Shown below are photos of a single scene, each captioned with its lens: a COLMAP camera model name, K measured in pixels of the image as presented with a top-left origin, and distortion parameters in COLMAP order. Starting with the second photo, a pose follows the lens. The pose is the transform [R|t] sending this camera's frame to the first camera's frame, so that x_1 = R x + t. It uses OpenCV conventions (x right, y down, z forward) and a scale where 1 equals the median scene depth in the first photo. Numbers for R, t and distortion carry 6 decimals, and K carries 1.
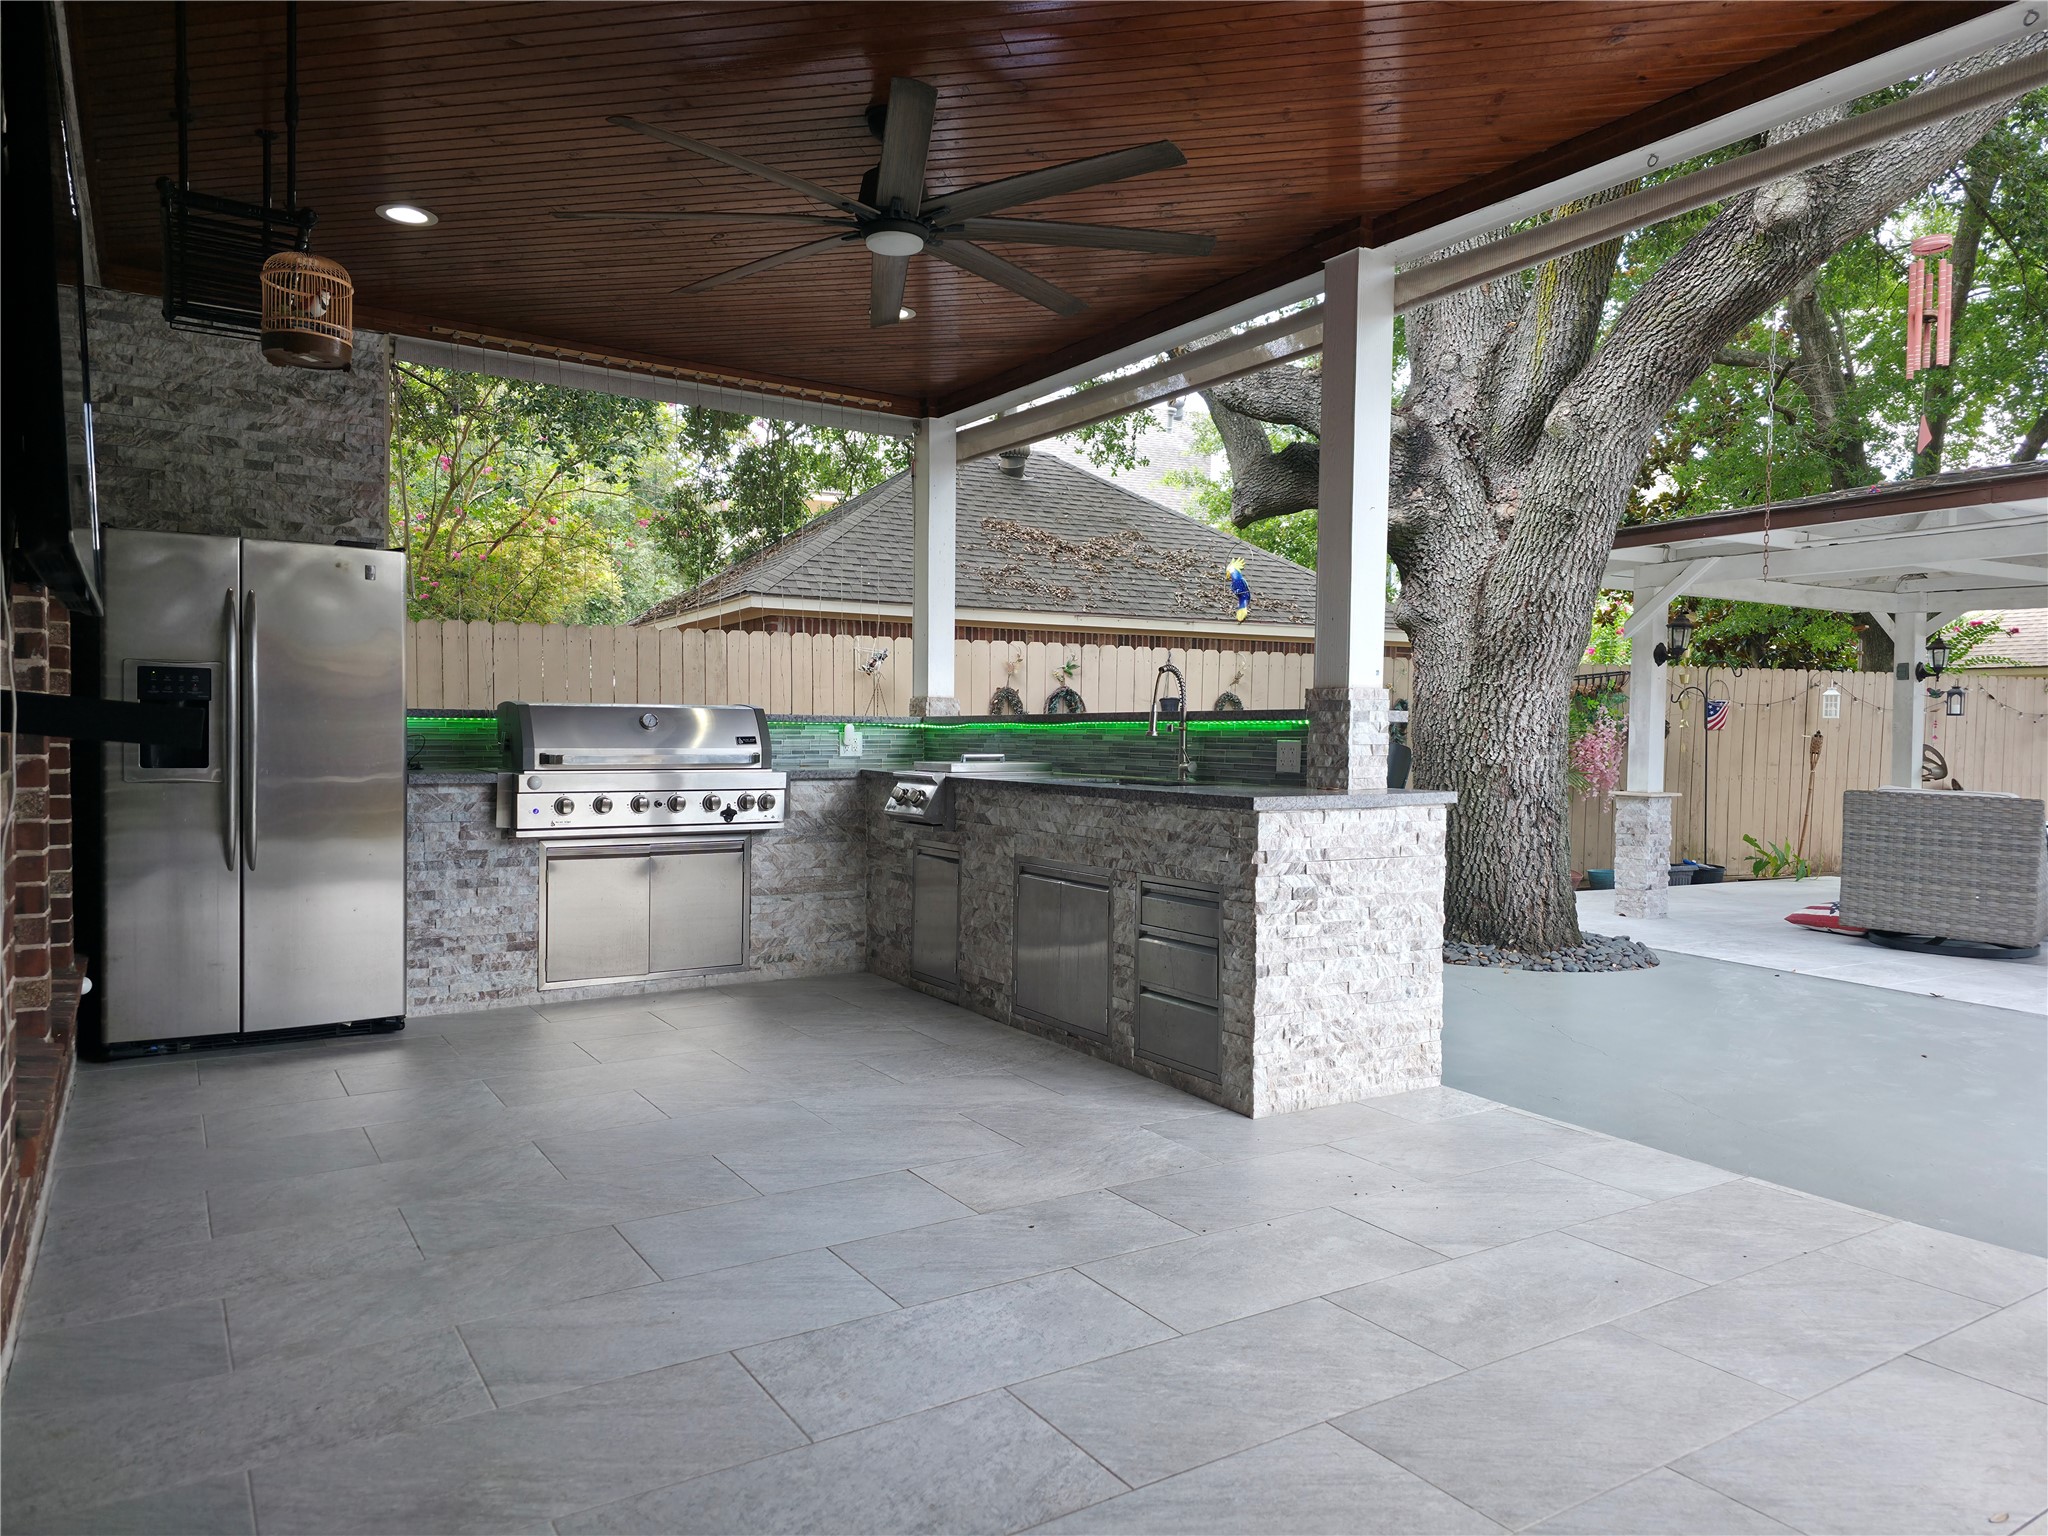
lens RADIAL K [[1371.9, 0, 1009.0], [0, 1371.9, 782.1], [0, 0, 1]] dist [0.048743, -0.047187]
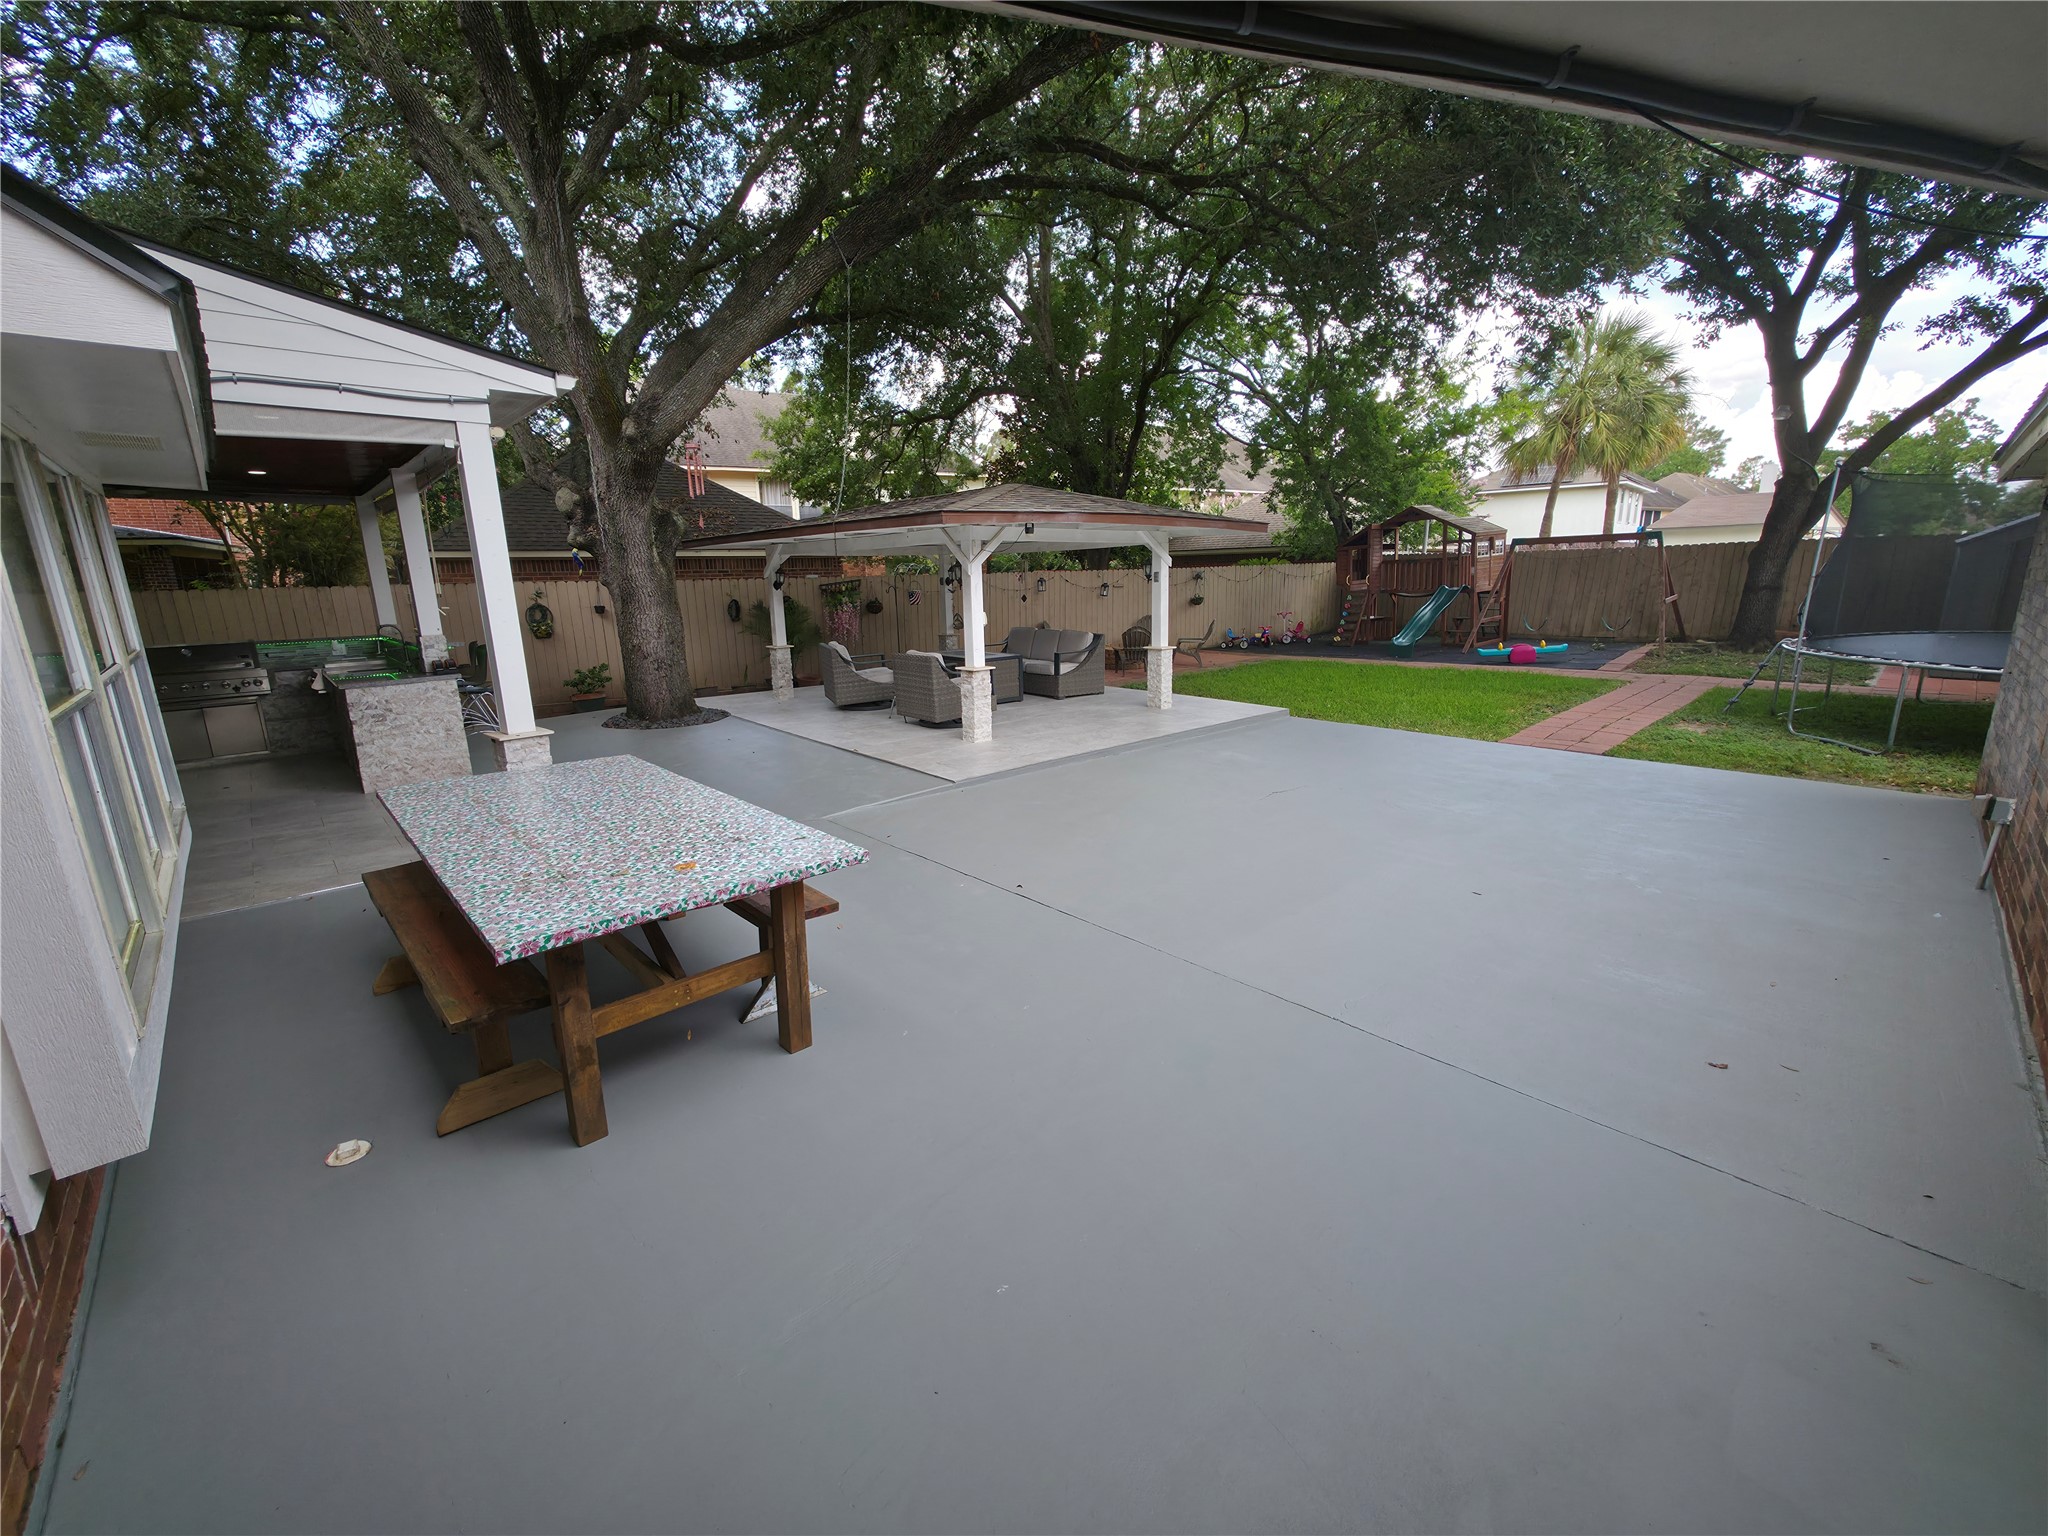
lens RADIAL K [[821.5, 0, 1016.3], [0, 821.5, 771.9], [0, 0, 1]] dist [-0.001701, -0.000108]
pose [[0.979887, -0.079191, 0.183165, 0.807117], [0.041637, 0.978820, 0.200446, -0.061496], [-0.195159, -0.188788, 0.962430, -0.619260]]
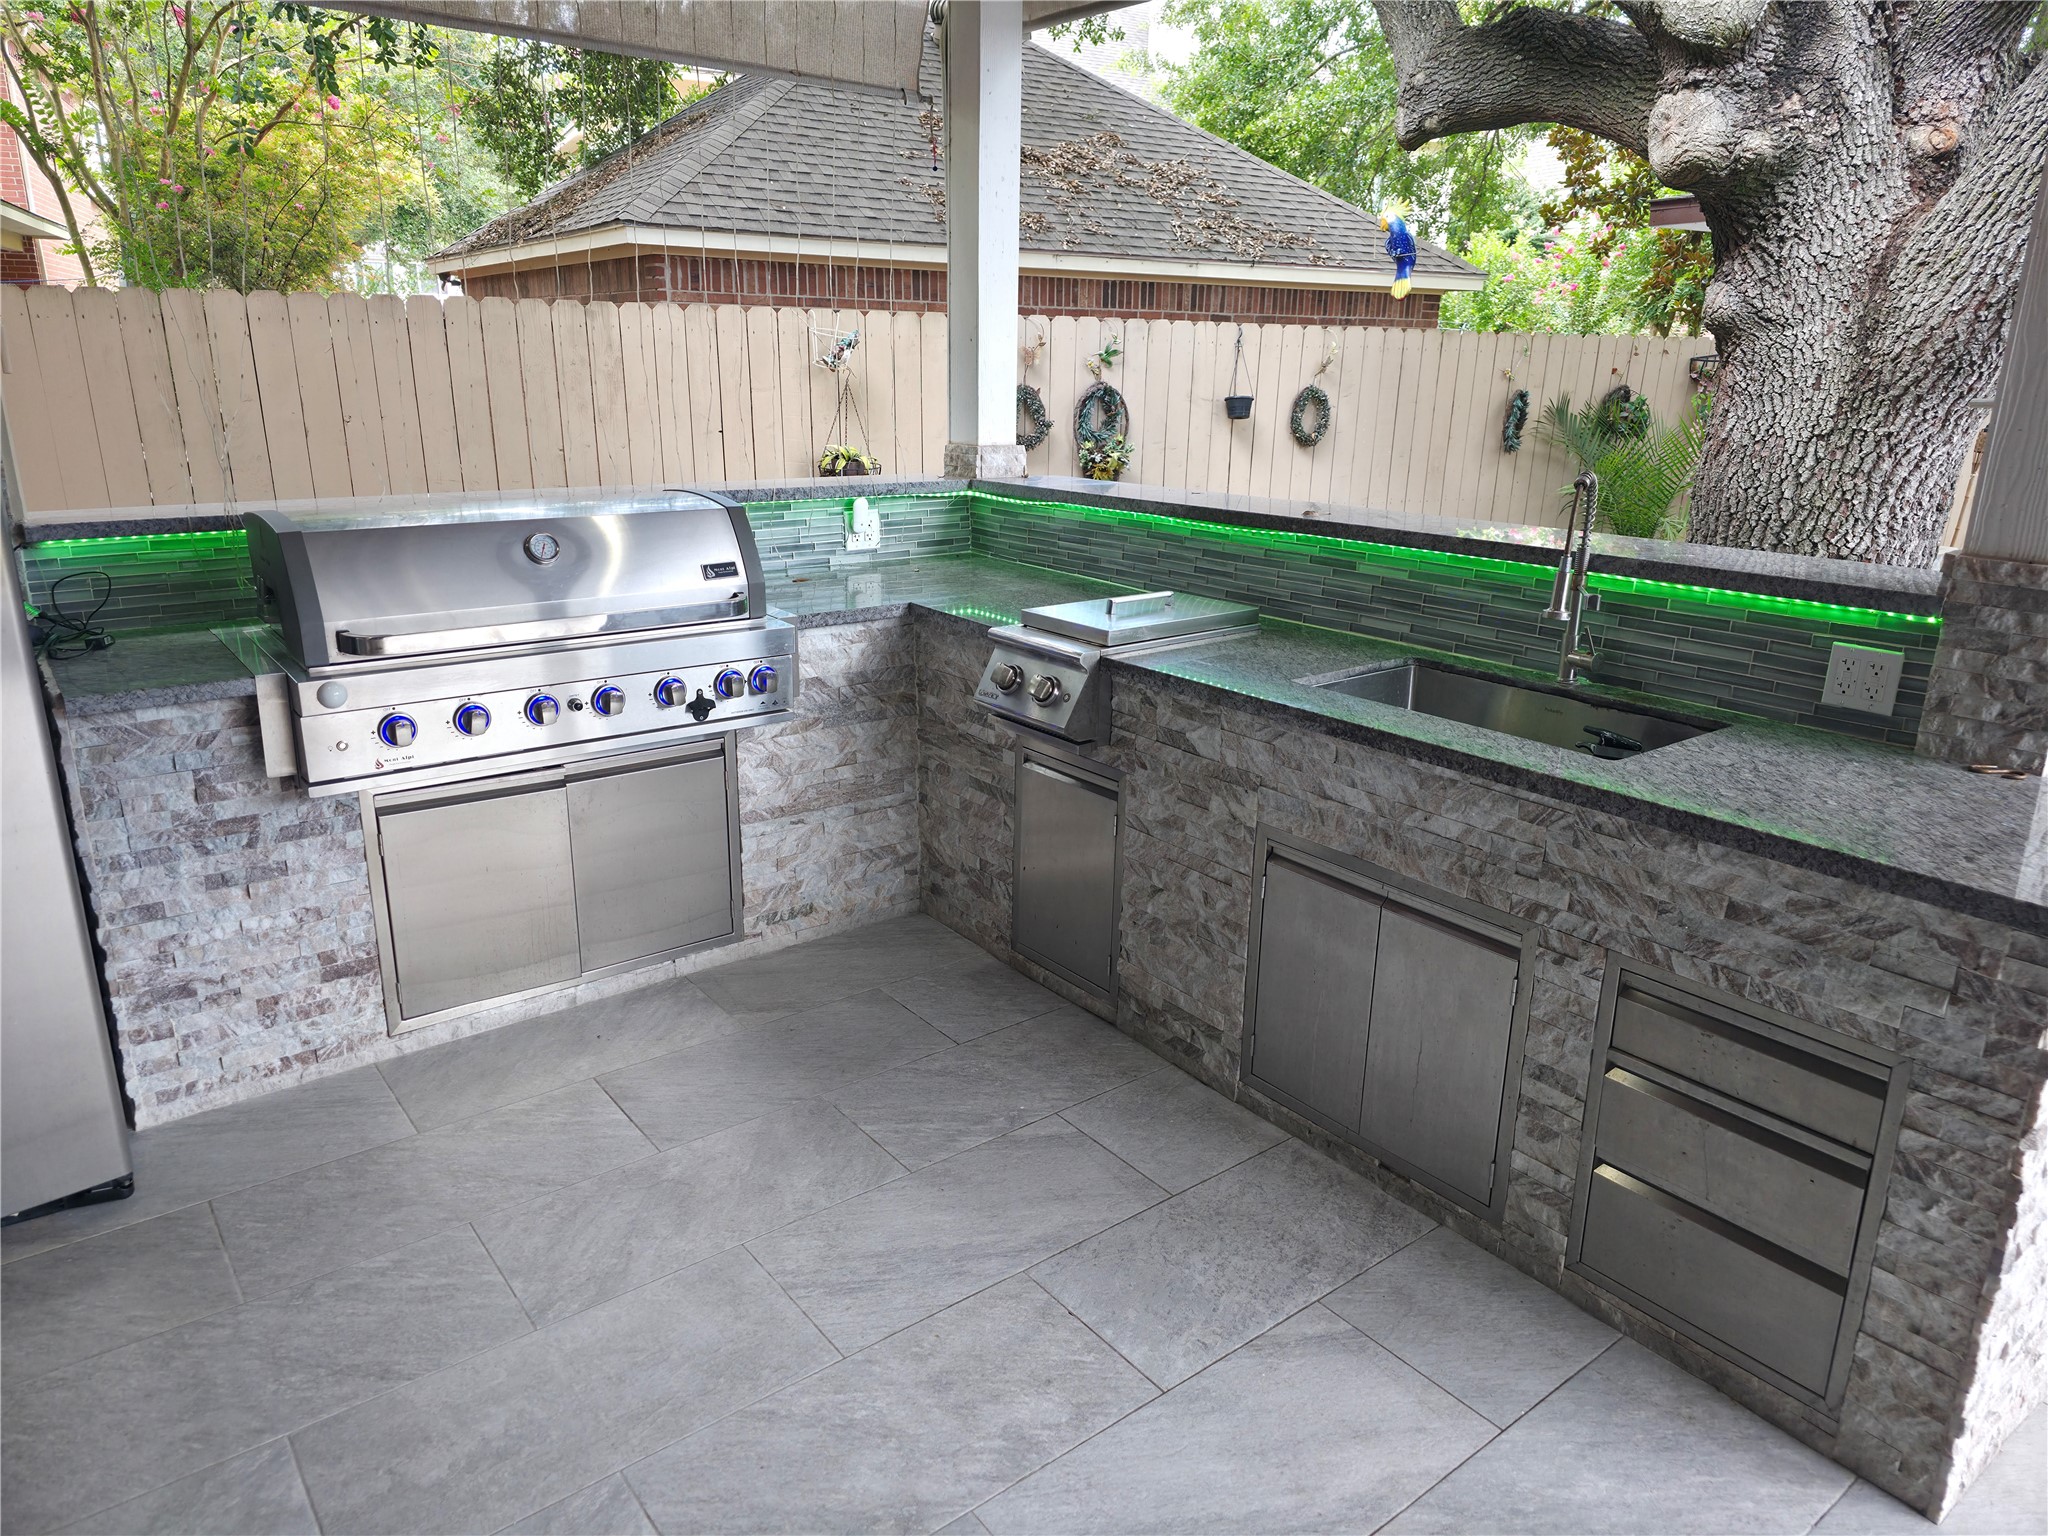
lens RADIAL K [[1371.9, 0, 1021.3], [0, 1371.9, 781.7], [0, 0, 1]] dist [0.048743, -0.047187]
pose [[0.994879, -0.027819, 0.097169, -0.123075], [0.001283, 0.964776, 0.263071, -0.092624], [-0.101065, -0.261599, 0.959871, 0.415167]]
